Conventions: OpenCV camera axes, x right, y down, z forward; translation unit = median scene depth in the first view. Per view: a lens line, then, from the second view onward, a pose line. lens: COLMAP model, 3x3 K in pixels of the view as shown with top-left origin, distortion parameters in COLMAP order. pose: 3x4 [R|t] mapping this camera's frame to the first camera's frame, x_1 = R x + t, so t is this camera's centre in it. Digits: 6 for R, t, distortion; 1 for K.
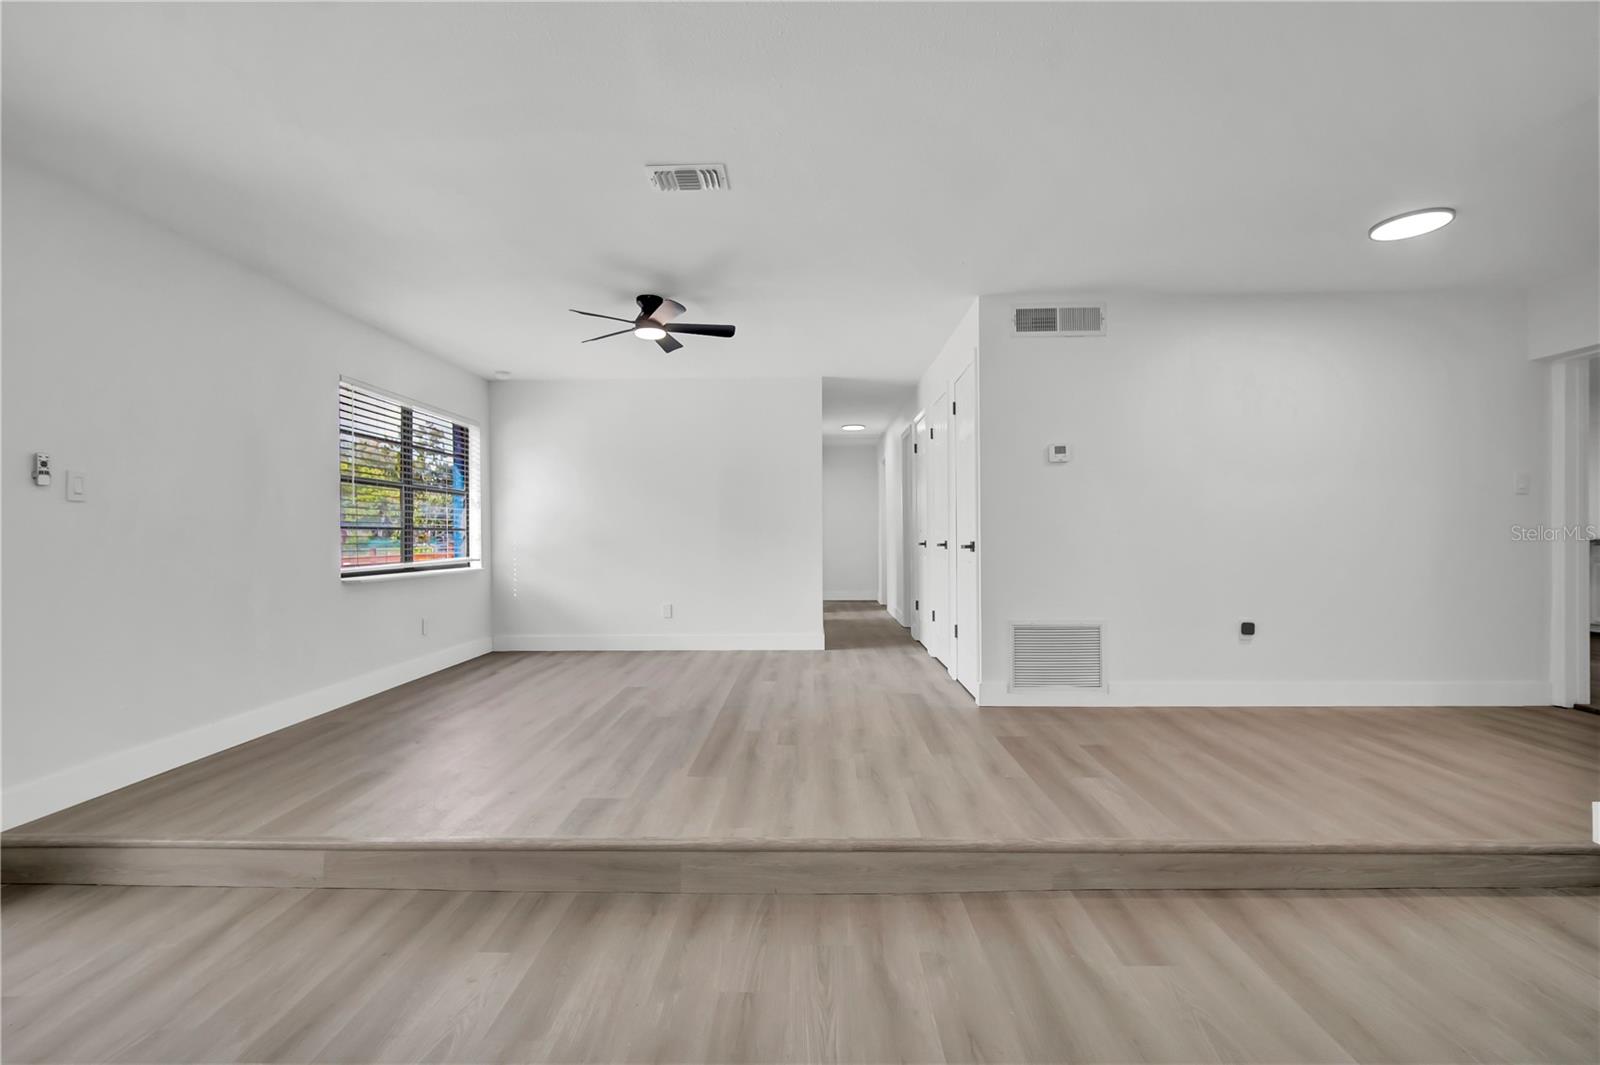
lens RADIAL K [[721.5, 0, 789.3], [0, 721.5, 533.2], [0, 0, 1]] dist [-0.011563, 0.003151]
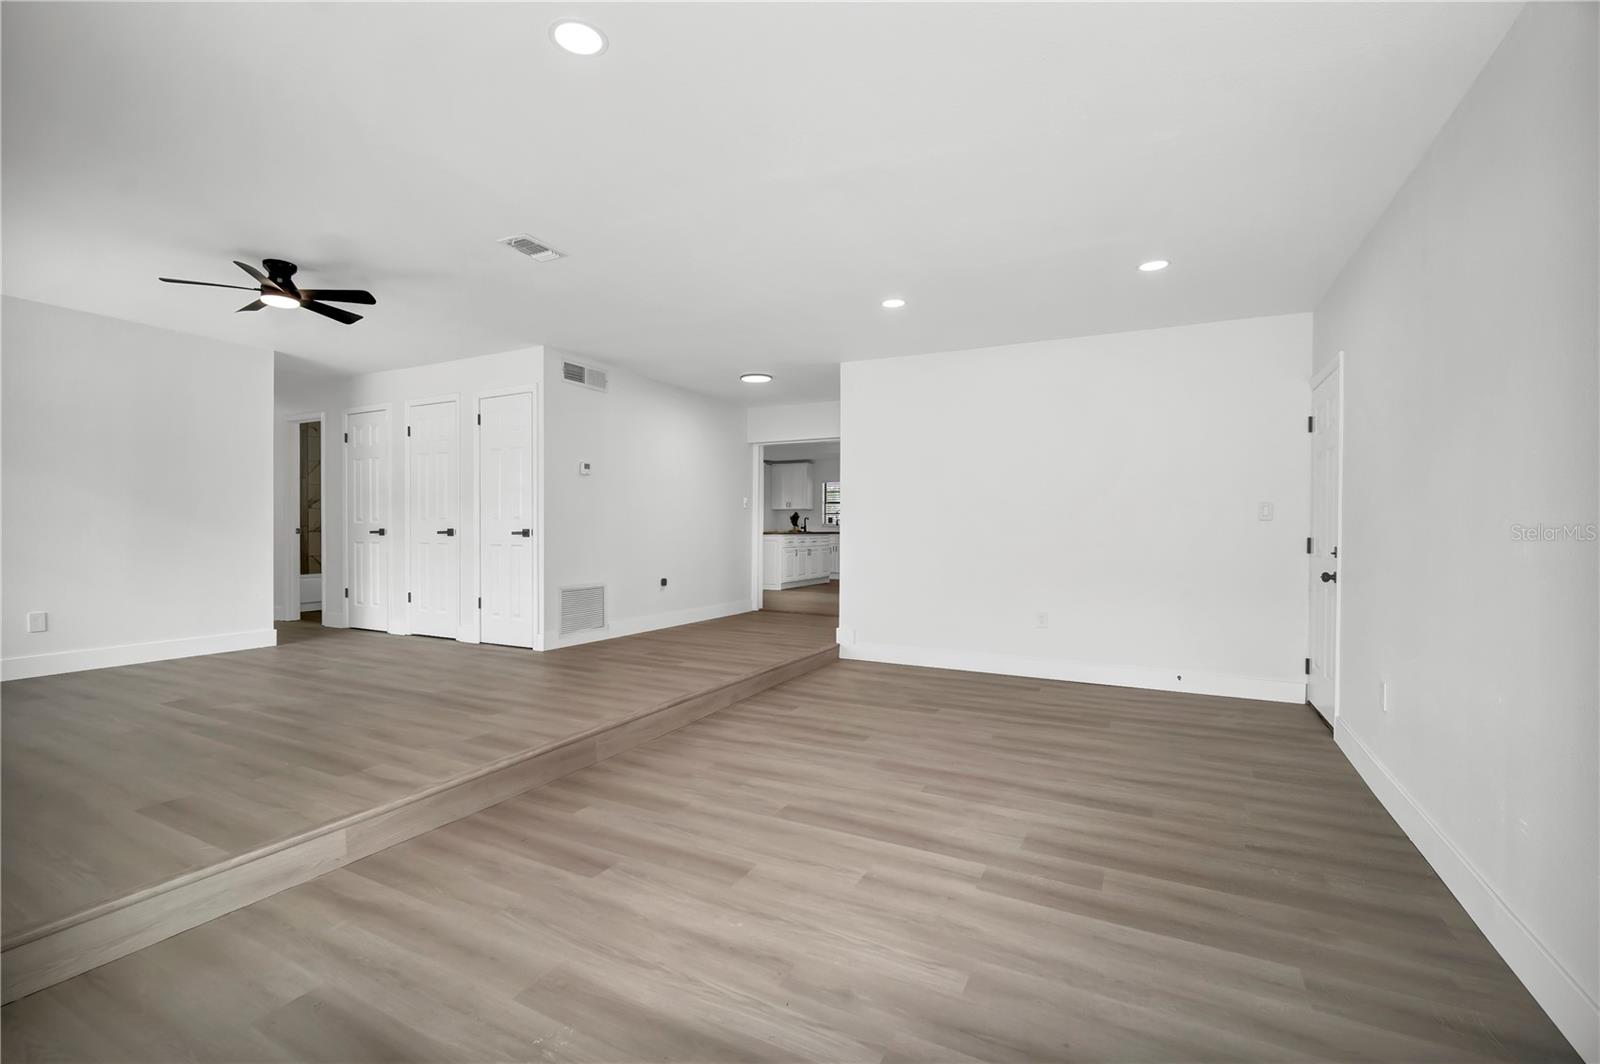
lens RADIAL K [[721.5, 0, 793.9], [0, 721.5, 529.7], [0, 0, 1]] dist [-0.011563, 0.003151]
pose [[0.426294, 0.007268, 0.904555, -1.113938], [-0.014211, 0.999898, -0.001337, 0.011239], [-0.904473, -0.012285, 0.426354, 0.001719]]
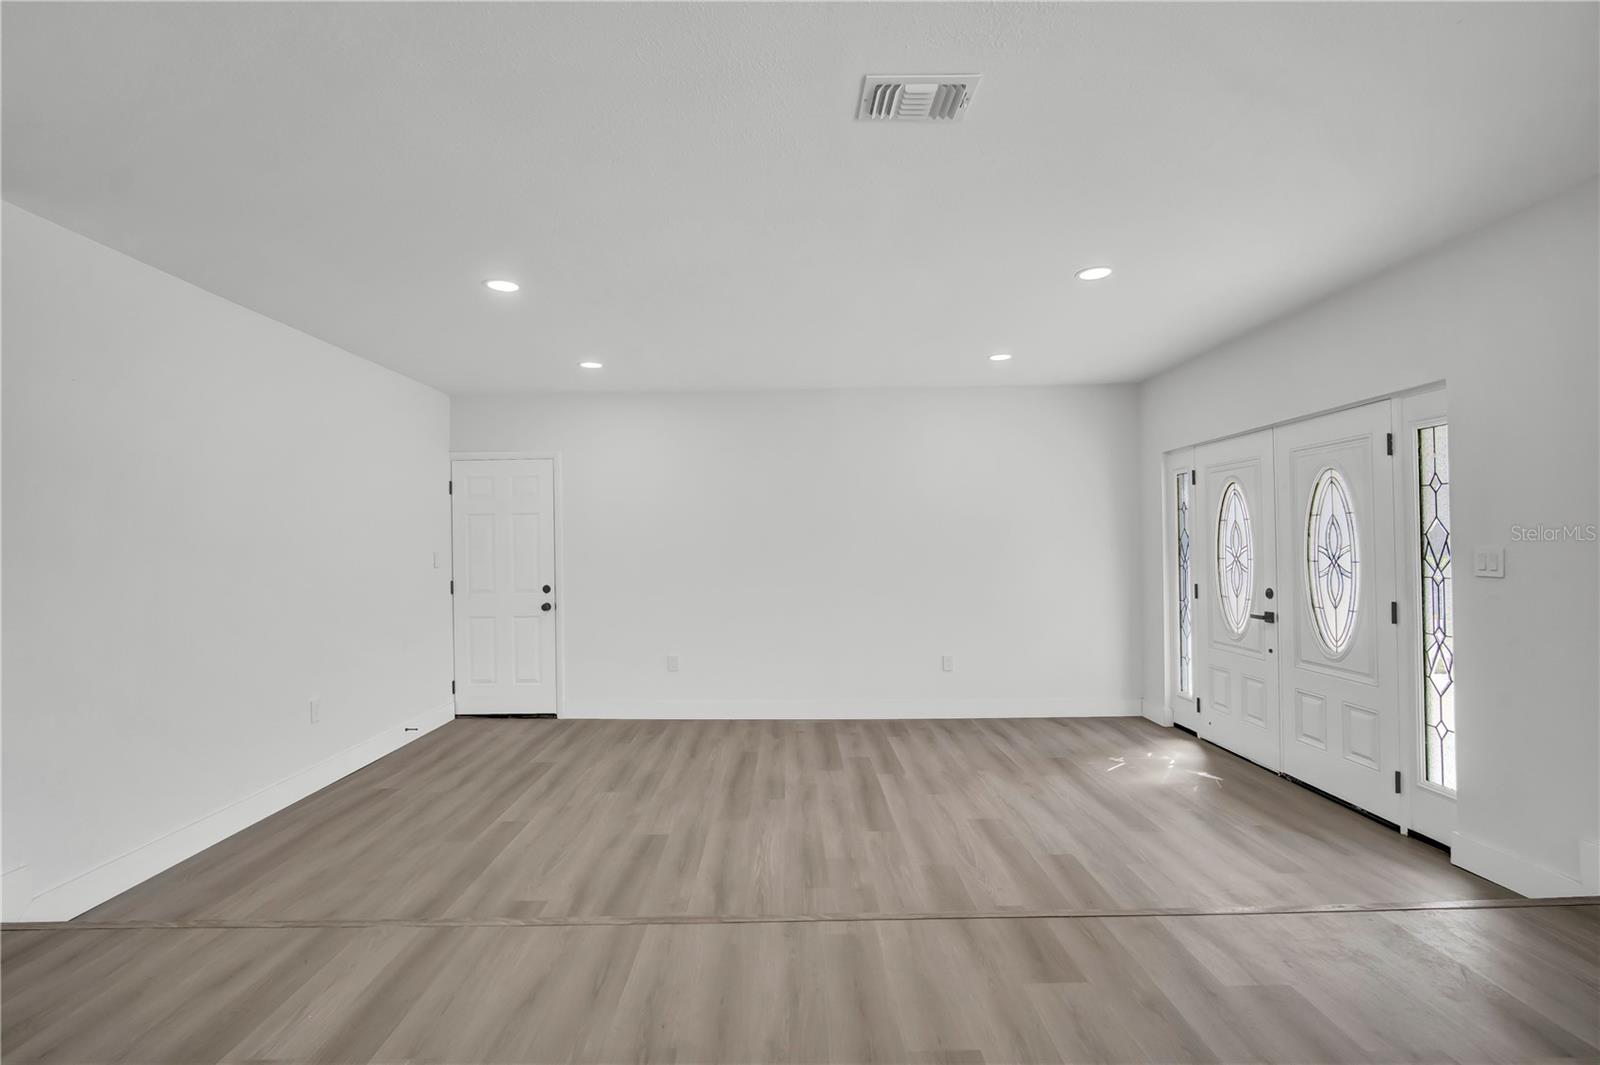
lens RADIAL K [[721.5, 0, 800.9], [0, 721.5, 537.8], [0, 0, 1]] dist [-0.011563, 0.003151]
pose [[-0.998445, 0.021853, -0.051277, 0.016704], [0.022520, 0.999669, -0.012476, -0.059203], [0.050987, -0.013611, -0.998607, 1.663252]]
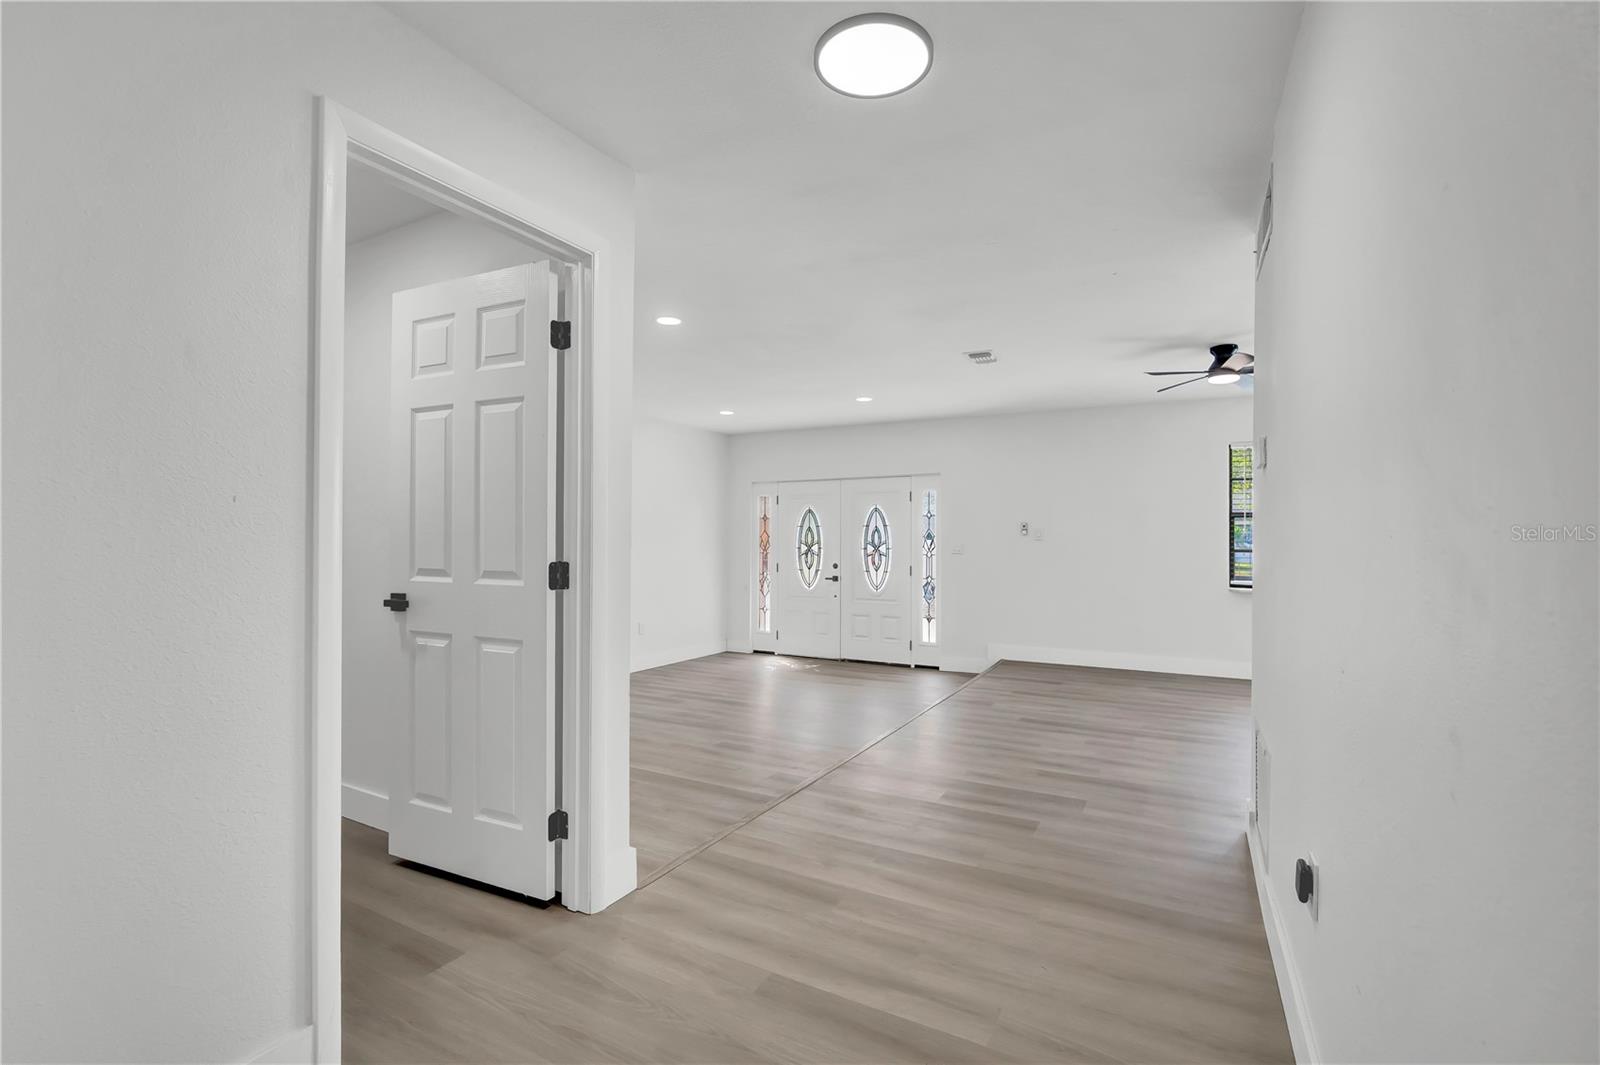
lens RADIAL K [[721.5, 0, 792.3], [0, 721.5, 532.1], [0, 0, 1]] dist [-0.011563, 0.003151]
pose [[-0.479227, 0.010250, -0.877631, 1.529679], [0.009499, 0.999934, 0.006491, -0.093644], [0.877640, -0.005226, -0.479292, 1.438266]]
